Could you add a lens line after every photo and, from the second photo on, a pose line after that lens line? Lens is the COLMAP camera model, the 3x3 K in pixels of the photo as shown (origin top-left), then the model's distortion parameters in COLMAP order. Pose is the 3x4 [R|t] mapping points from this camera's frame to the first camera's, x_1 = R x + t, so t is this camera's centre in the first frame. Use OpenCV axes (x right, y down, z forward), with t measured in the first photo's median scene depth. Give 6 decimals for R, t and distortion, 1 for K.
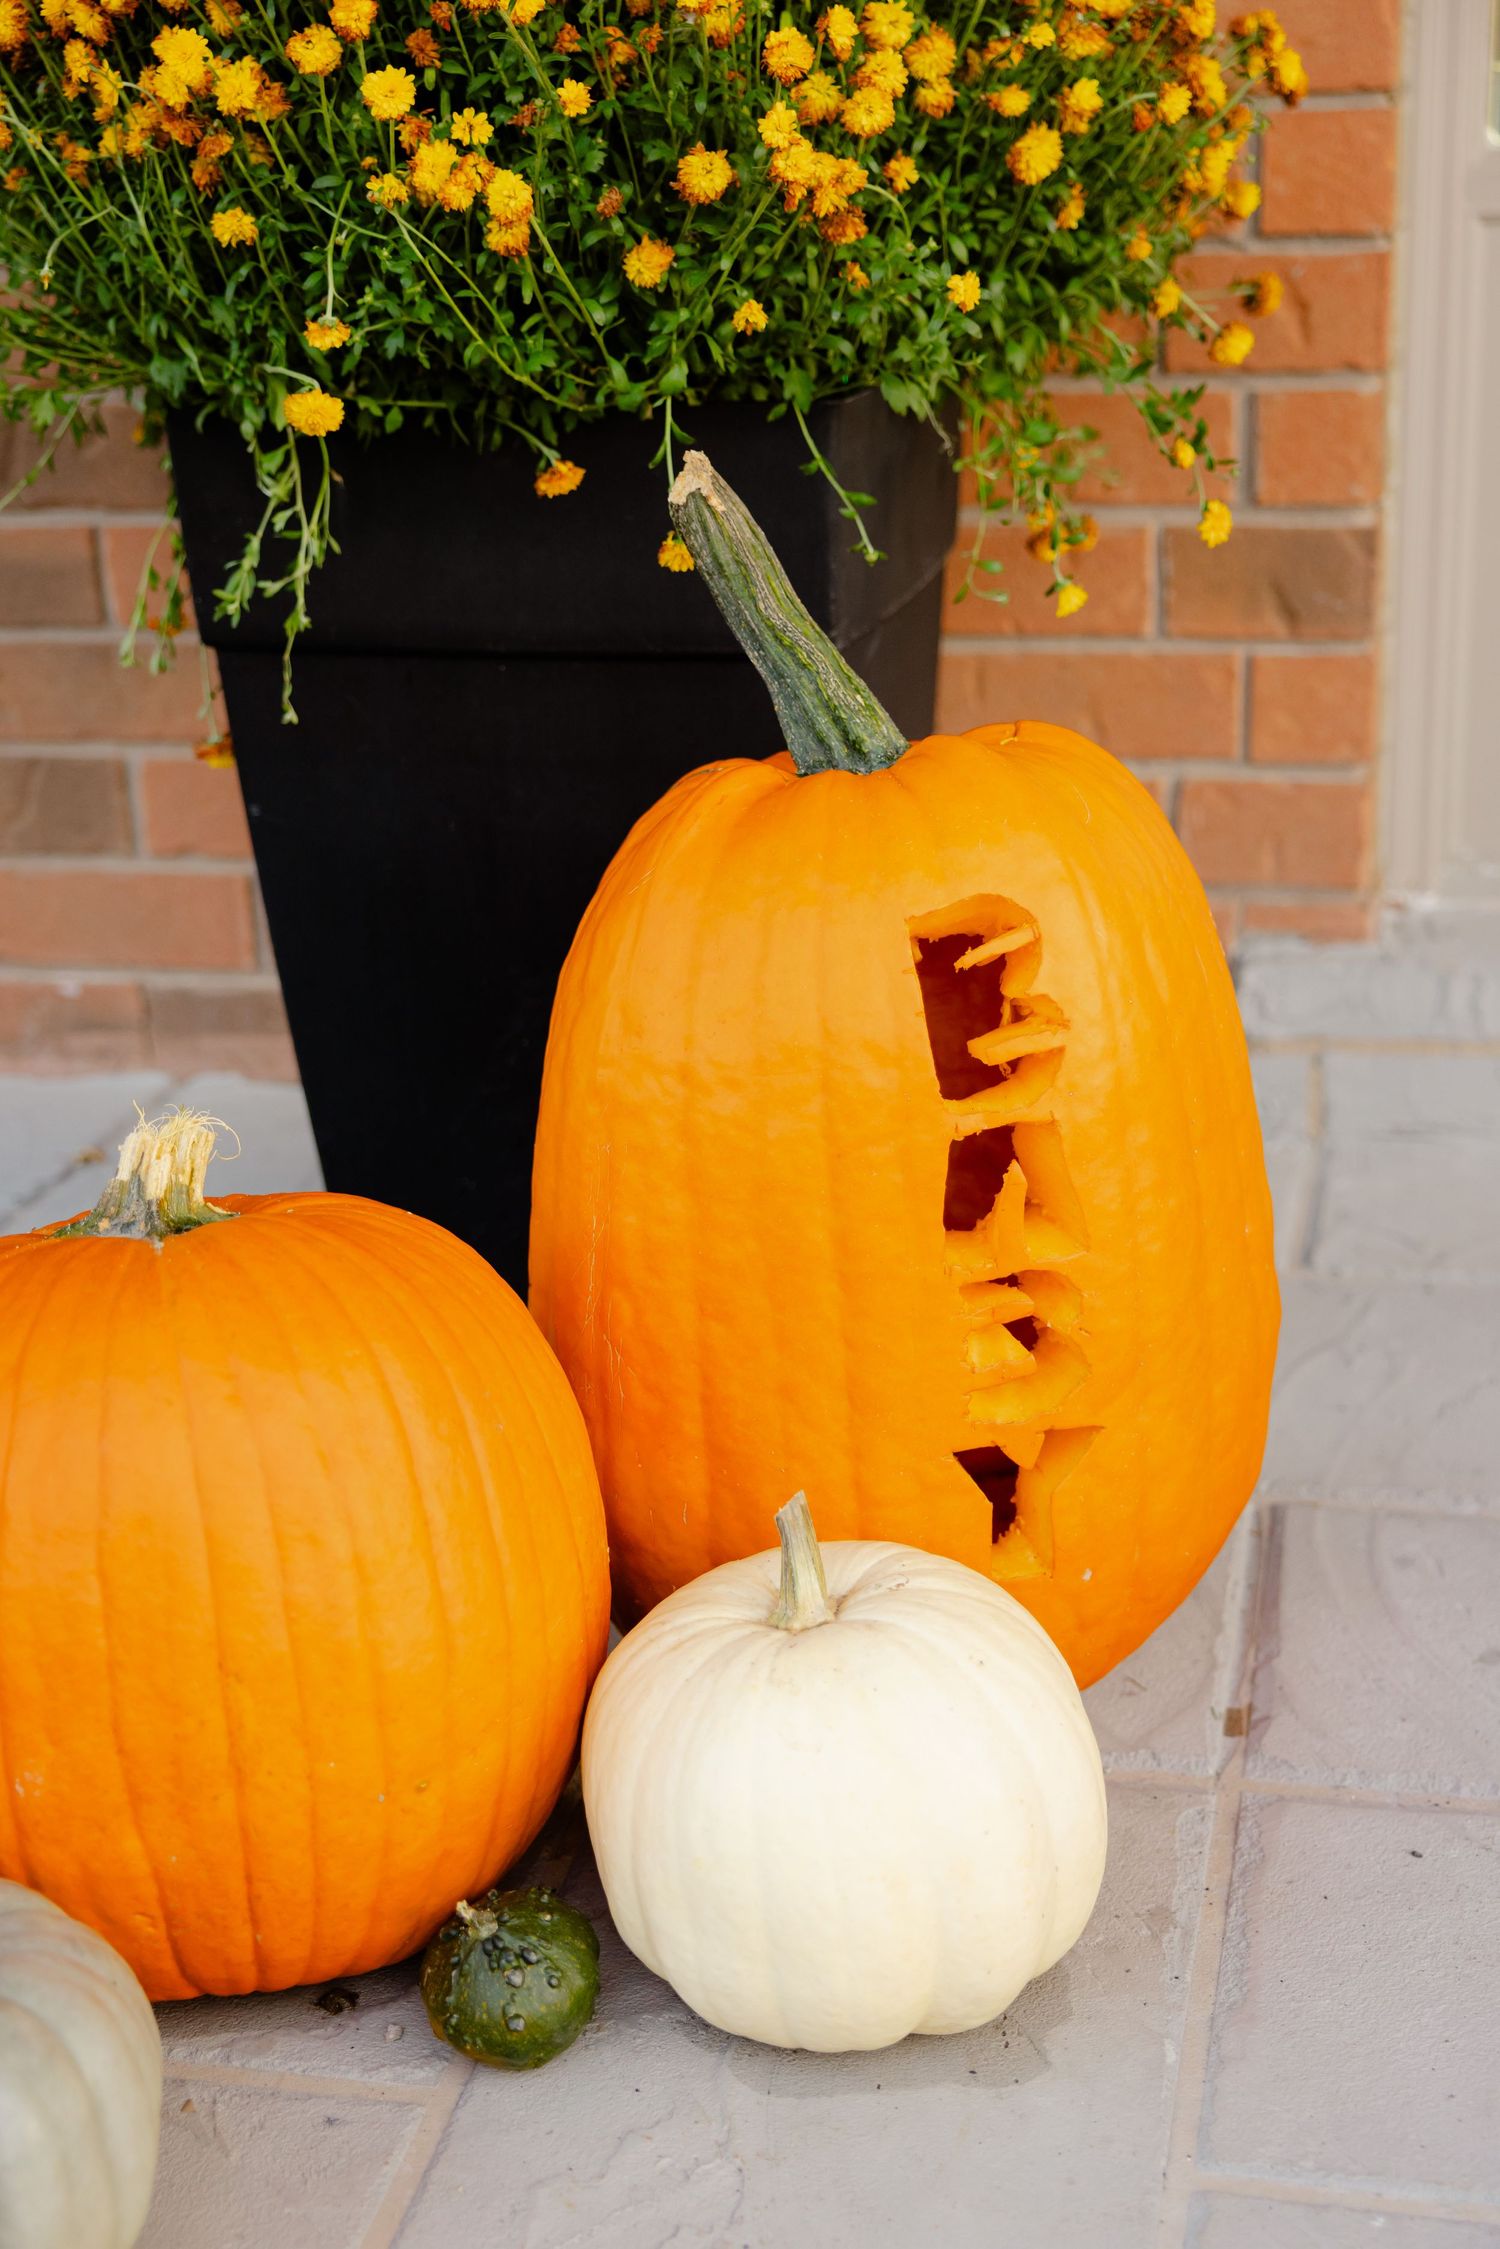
lens RADIAL K [[3003.0, 0, 745.2], [0, 3003.0, 1121.7], [0, 0, 1]] dist [-0.013881, 0.031167]
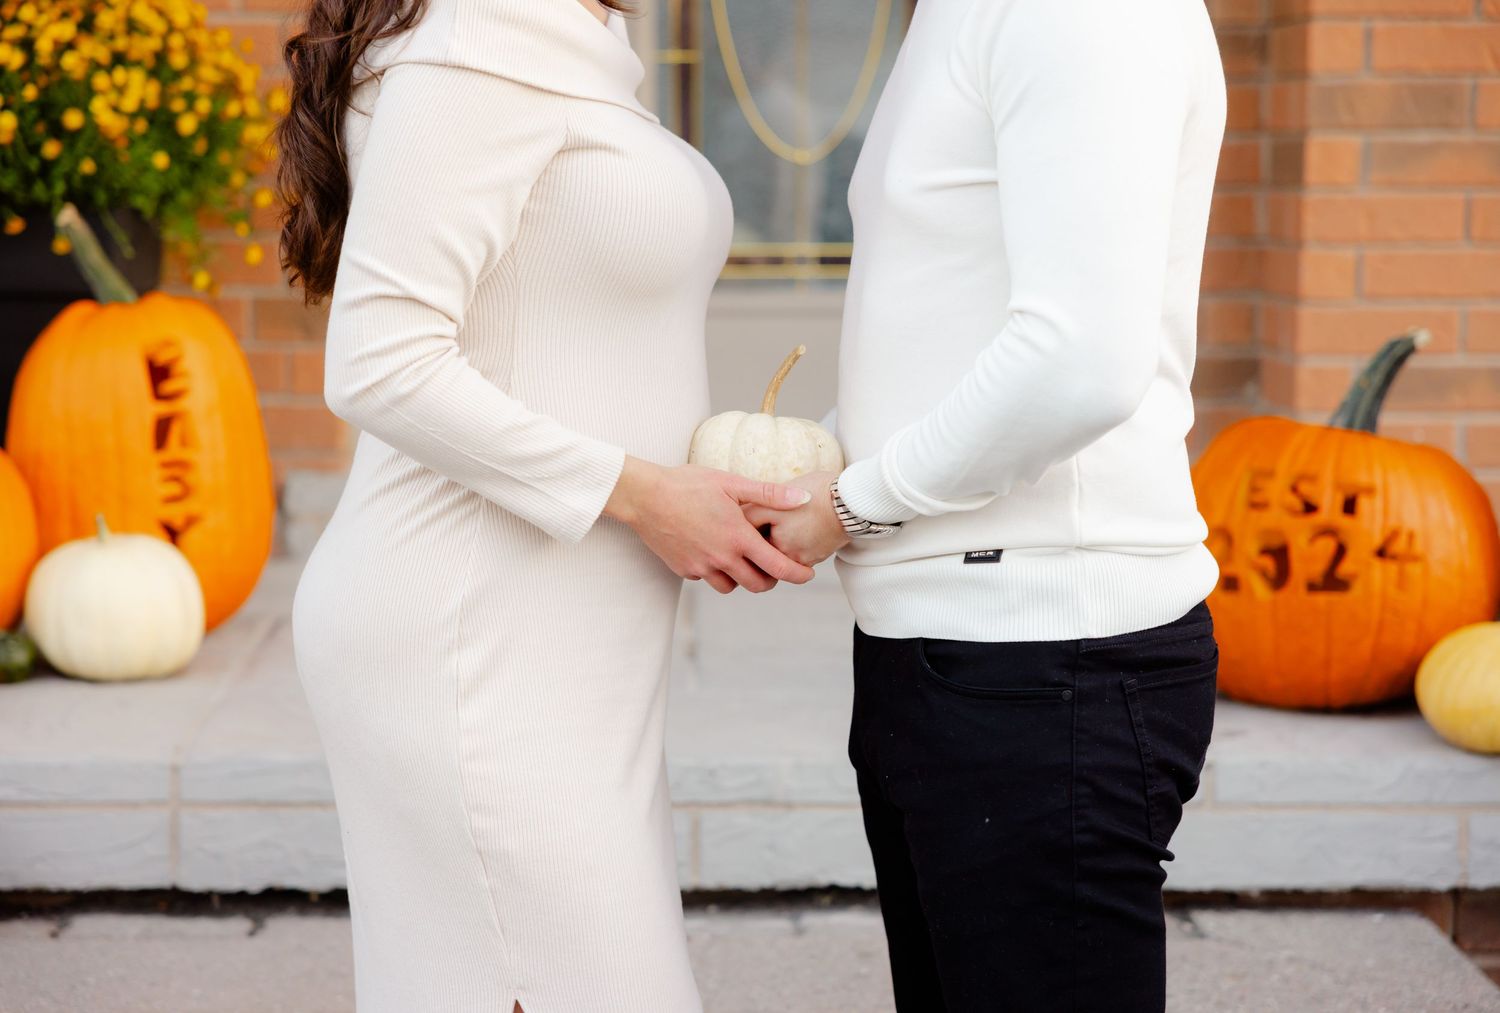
lens RADIAL K [[2888.0, 0, 750.0], [0, 2888.0, 506.5], [0, 0, 1]] dist [0.020717, 0.083534]
pose [[0.966981, 0.016384, 0.254322, -0.084541], [0.043973, 0.972237, -0.229829, 0.727286], [-0.251026, 0.233423, 0.939414, -1.734050]]
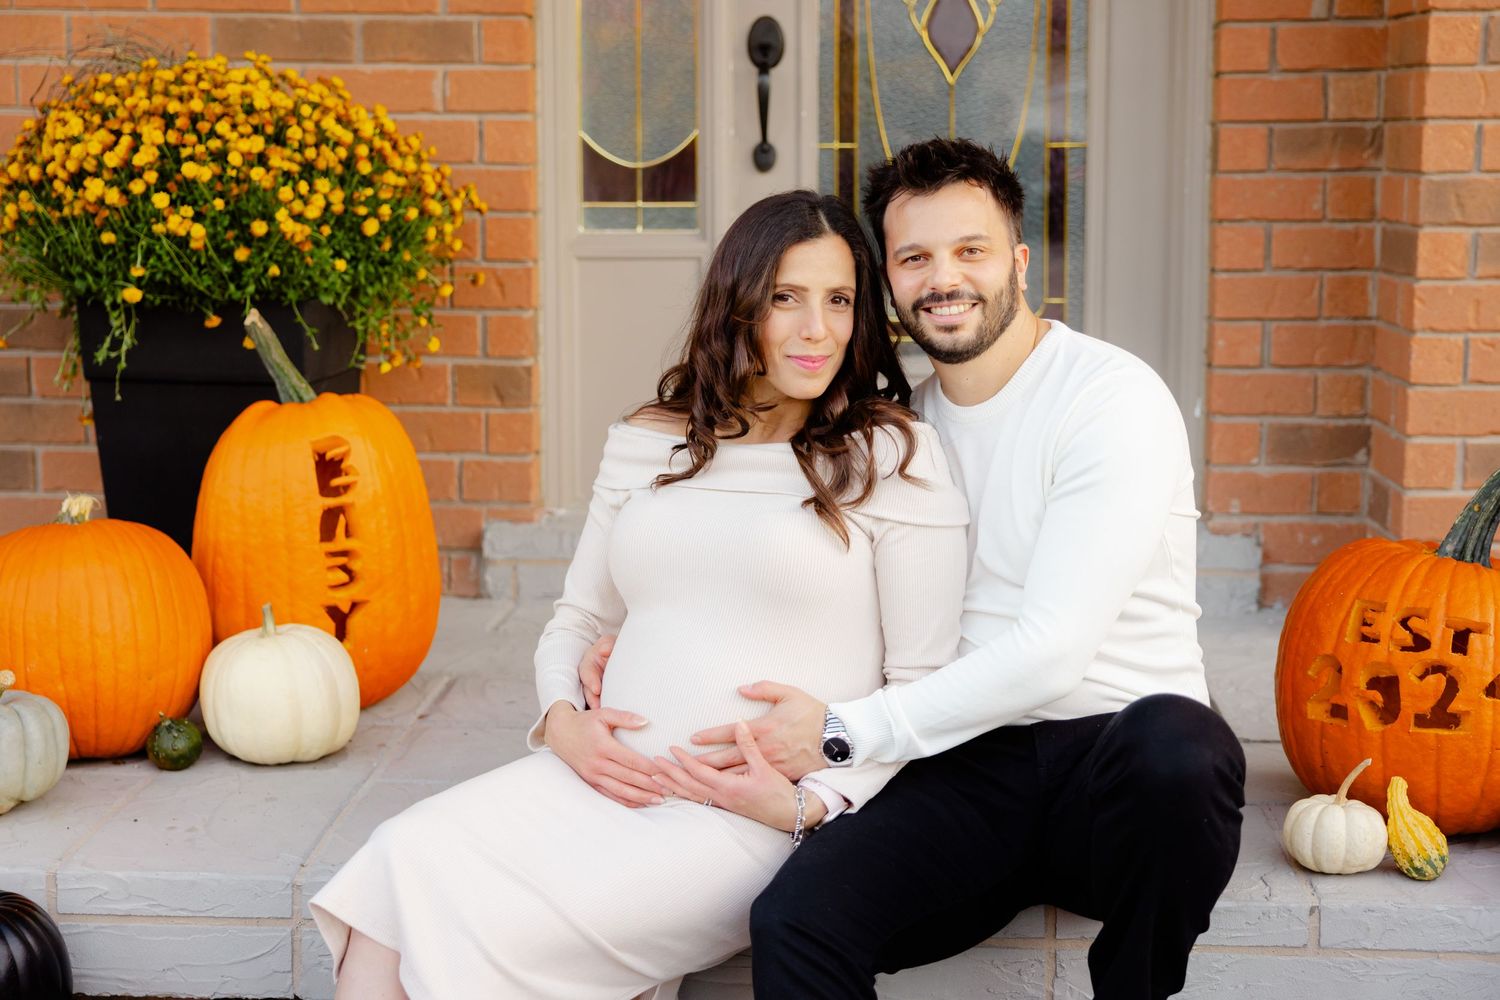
lens RADIAL K [[2176.3, 0, 787.1], [0, 2176.3, 461.3], [0, 0, 1]] dist [0.012930, 0.027158]
pose [[0.984835, 0.020468, 0.172280, 0.142438], [0.015952, 0.978127, -0.207397, 0.416964], [-0.172756, 0.207000, 0.962968, -1.279625]]
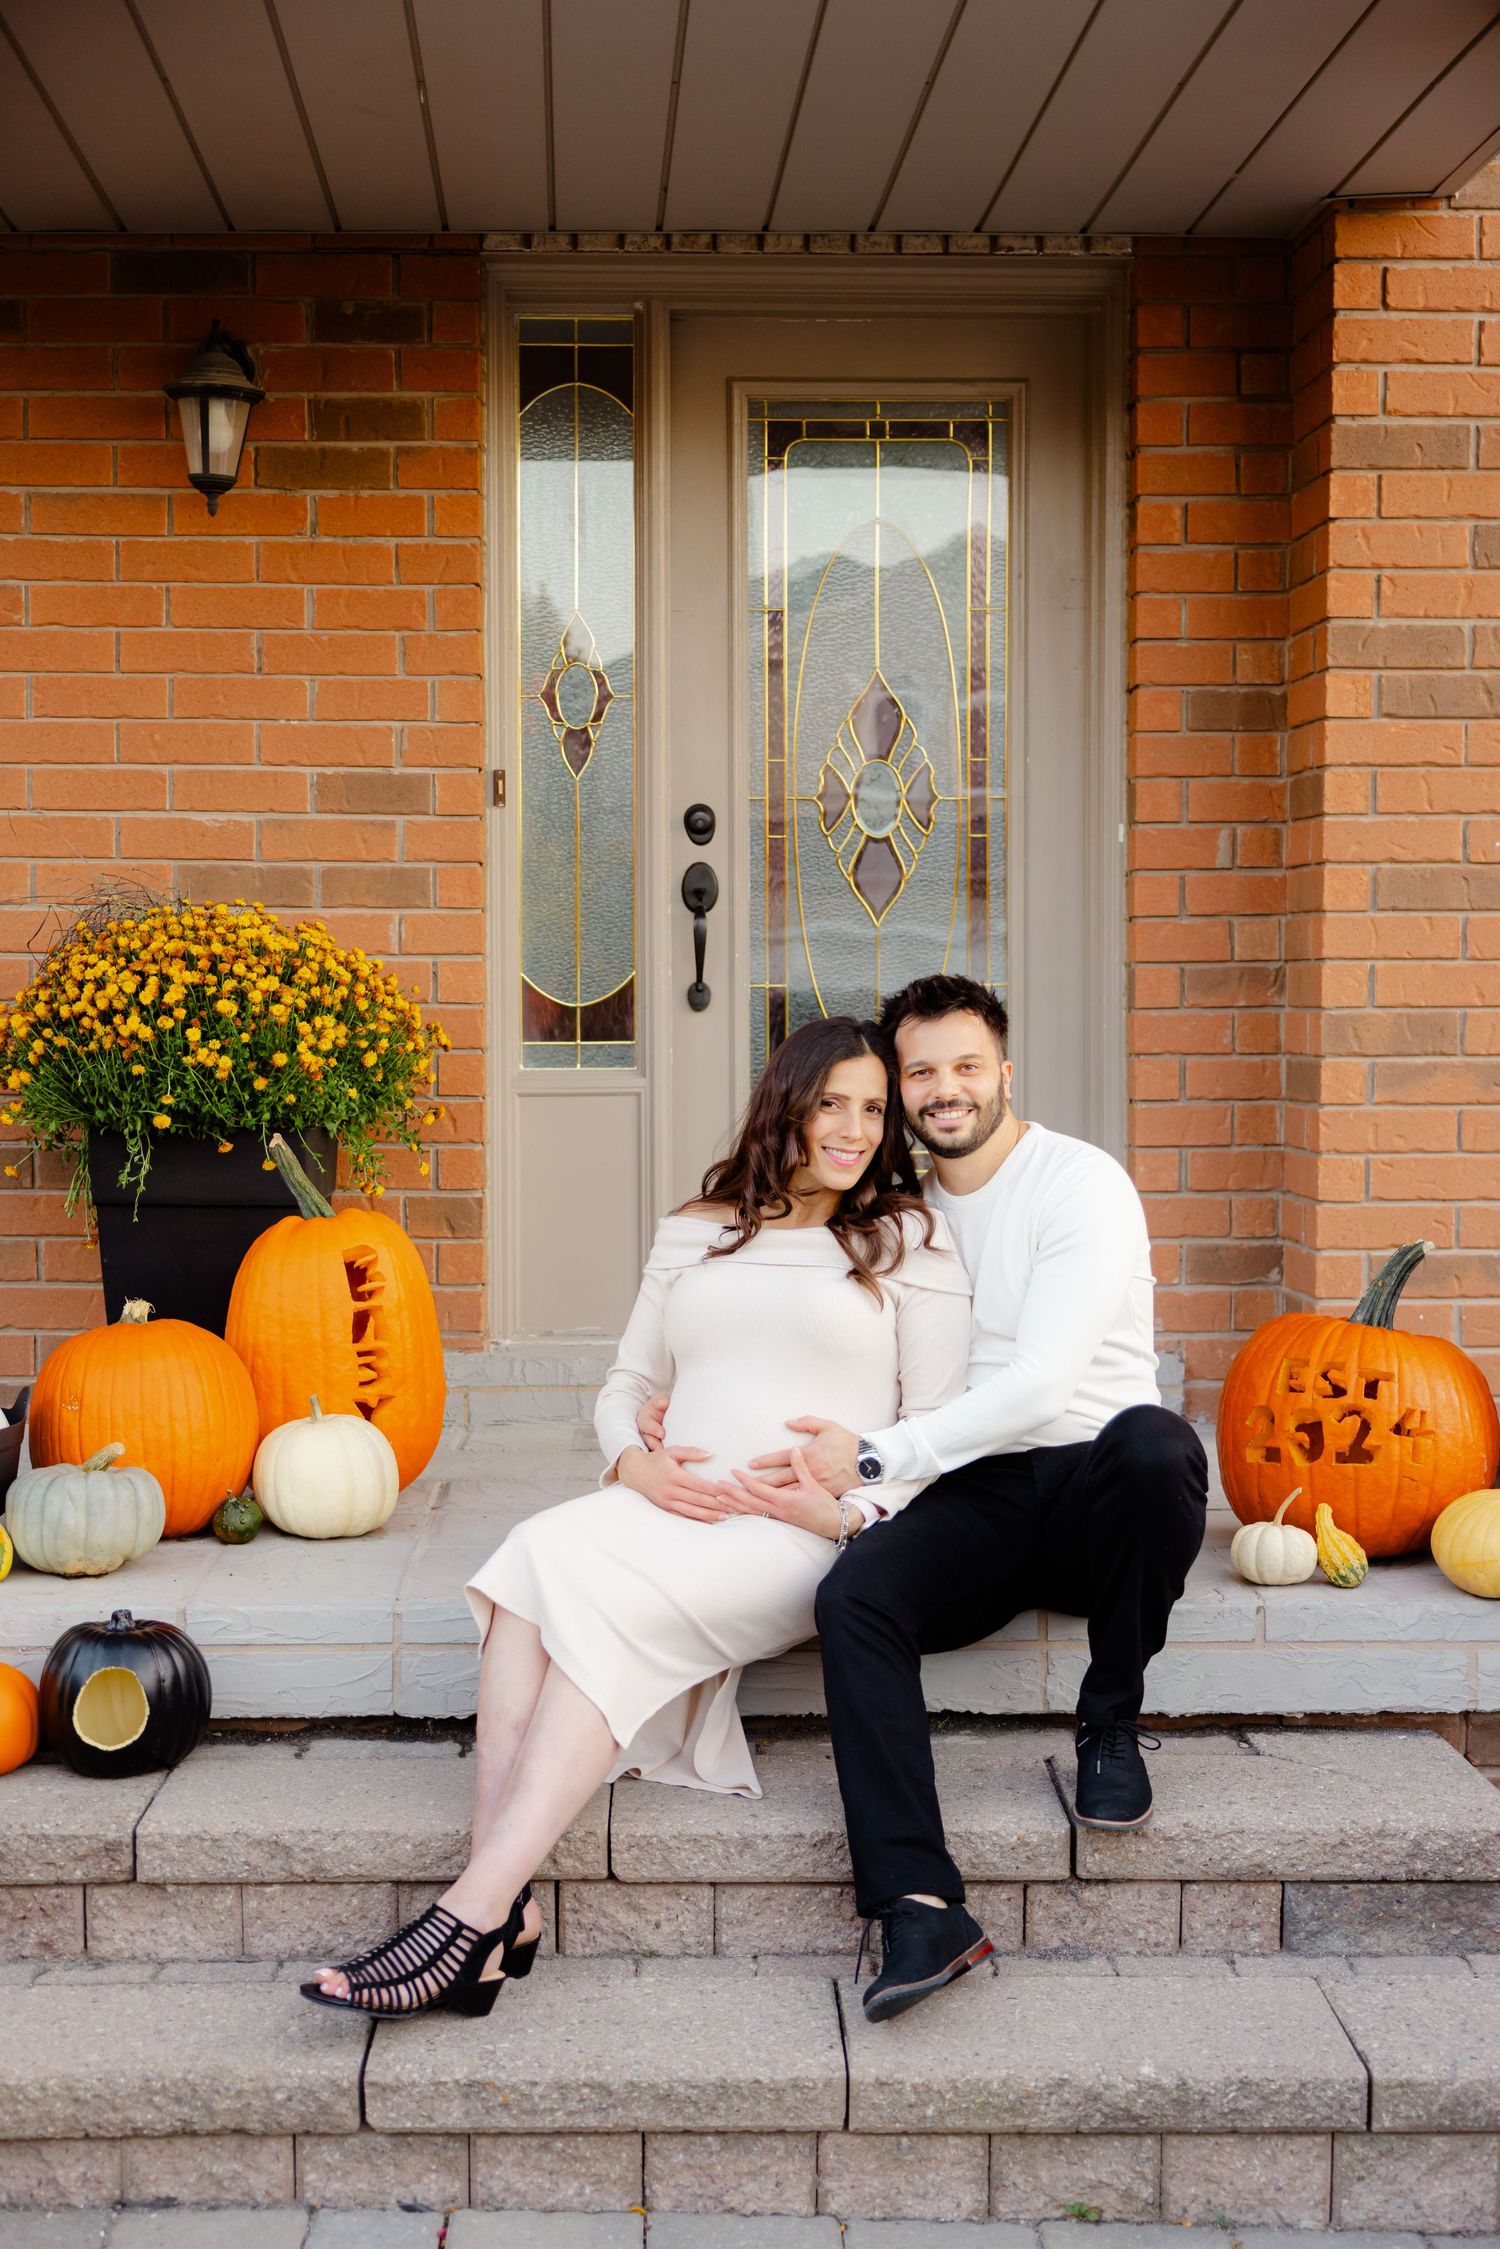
lens RADIAL K [[2870.4, 0, 741.7], [0, 2870.4, 1133.5], [0, 0, 1]] dist [0.009444, -0.024297]
pose [[0.966609, 0.030696, 0.254409, -0.332095], [0.048239, 0.953254, -0.298295, 0.775902], [-0.251673, 0.300607, 0.919943, -2.150234]]
